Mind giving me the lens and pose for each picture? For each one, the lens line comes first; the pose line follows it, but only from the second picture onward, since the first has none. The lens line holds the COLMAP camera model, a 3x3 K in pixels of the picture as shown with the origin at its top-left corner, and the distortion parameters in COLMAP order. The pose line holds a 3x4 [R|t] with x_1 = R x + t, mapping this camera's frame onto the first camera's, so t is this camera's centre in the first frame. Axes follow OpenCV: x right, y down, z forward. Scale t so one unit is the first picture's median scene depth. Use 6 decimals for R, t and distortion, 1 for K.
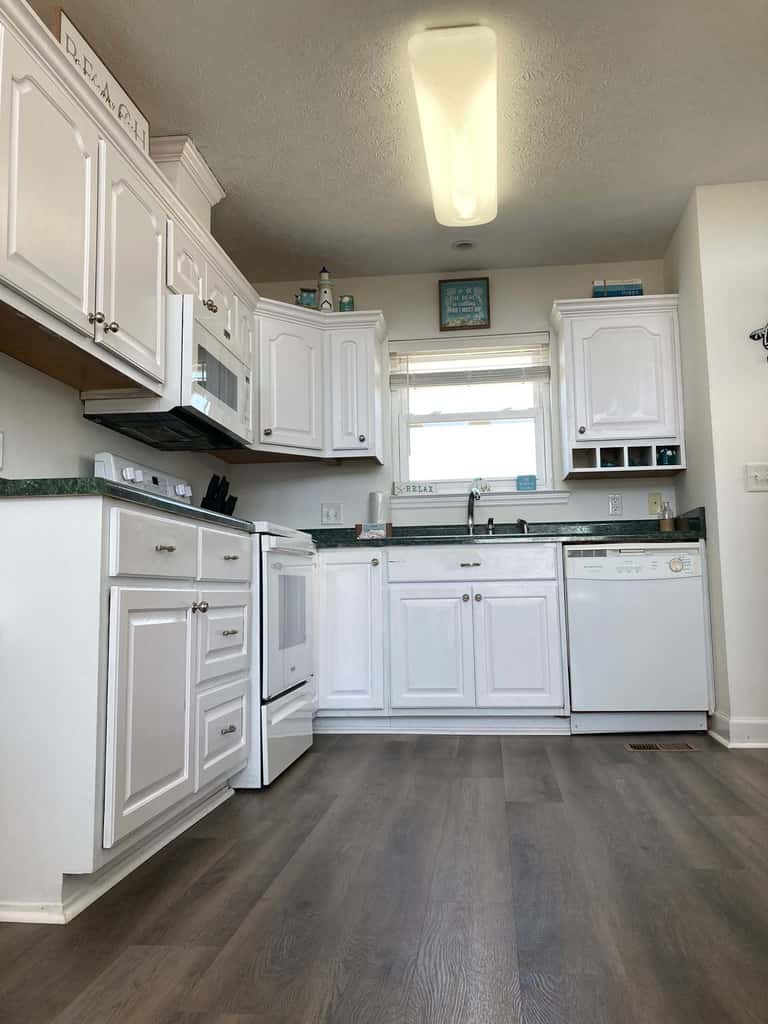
lens RADIAL K [[824.0, 0, 384.0], [0, 824.0, 512.0], [0, 0, 1]] dist [0.083710, -0.290753]
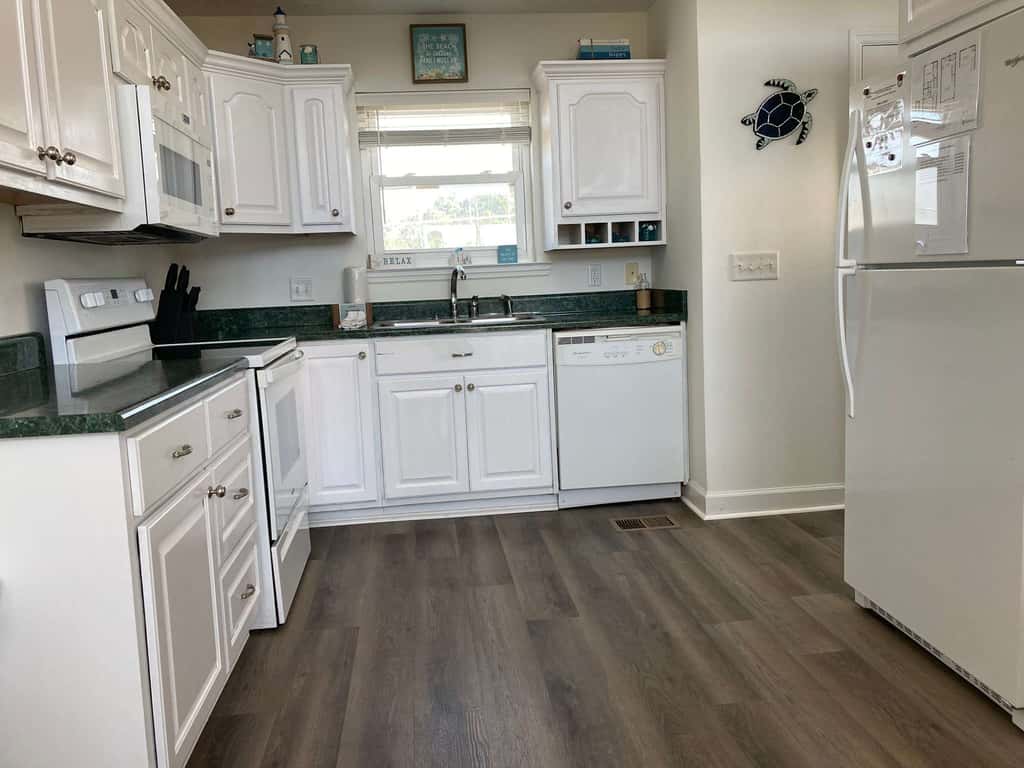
lens RADIAL K [[830.6, 0, 503.6], [0, 830.6, 383.0], [0, 0, 1]] dist [0.031639, -0.058659]
pose [[0.974178, -0.054202, 0.219181, -0.059980], [0.005126, 0.975817, 0.218528, -0.109923], [-0.225725, -0.211762, 0.950897, 0.044631]]
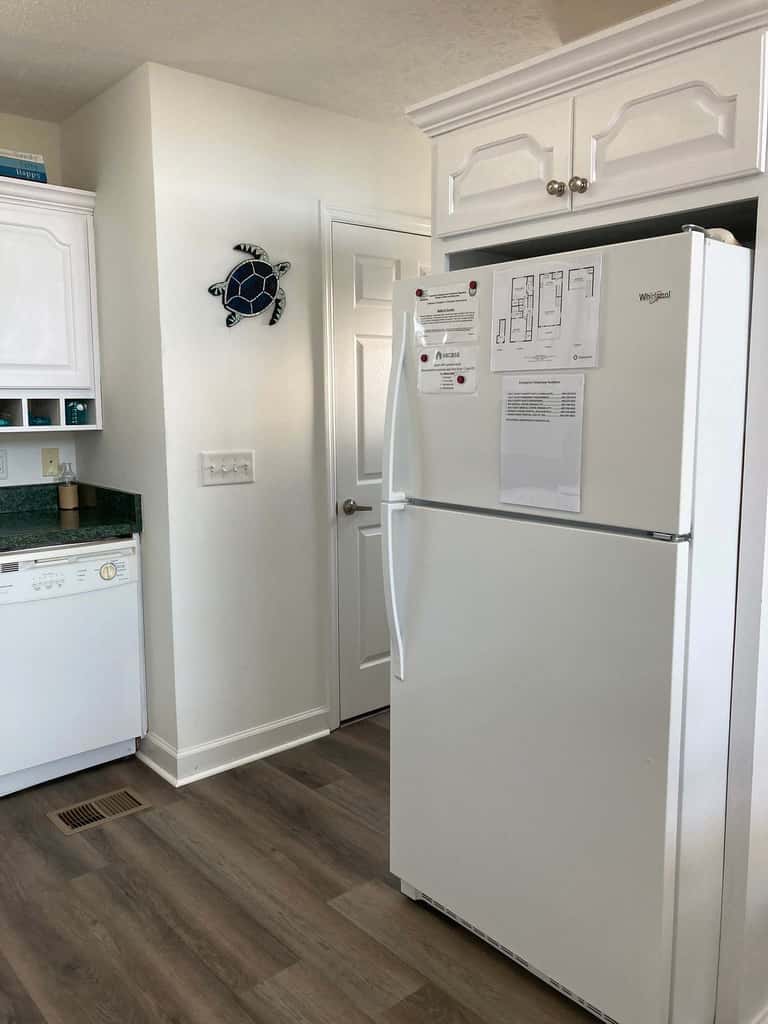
lens RADIAL K [[847.8, 0, 387.2], [0, 847.8, 510.9], [0, 0, 1]] dist [0.018352, 0.004393]
pose [[0.669886, -0.082049, 0.737917, -0.054032], [-0.080946, 0.979880, 0.182437, -0.145293], [-0.738038, -0.181943, 0.649766, 0.264635]]
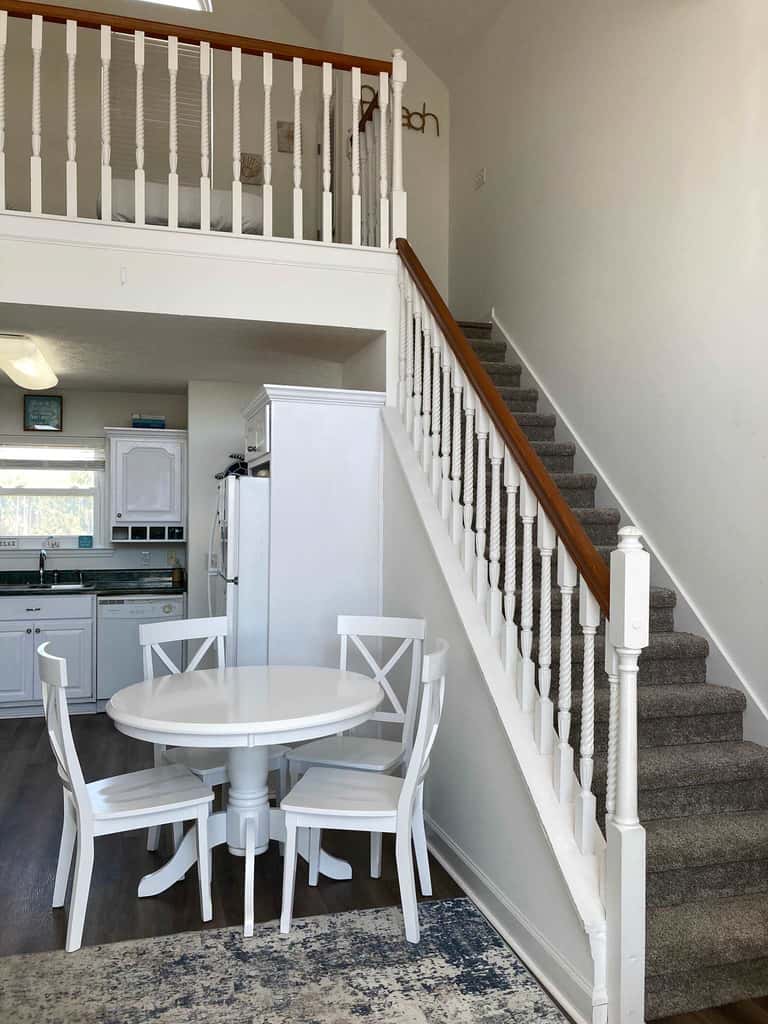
lens RADIAL K [[839.5, 0, 388.4], [0, 839.5, 516.0], [0, 0, 1]] dist [0.008978, -0.003174]
pose [[0.916945, 0.025010, 0.398228, 0.078132], [-0.059988, 0.995331, 0.075617, -0.246386], [-0.394477, -0.093226, 0.914164, -0.616634]]
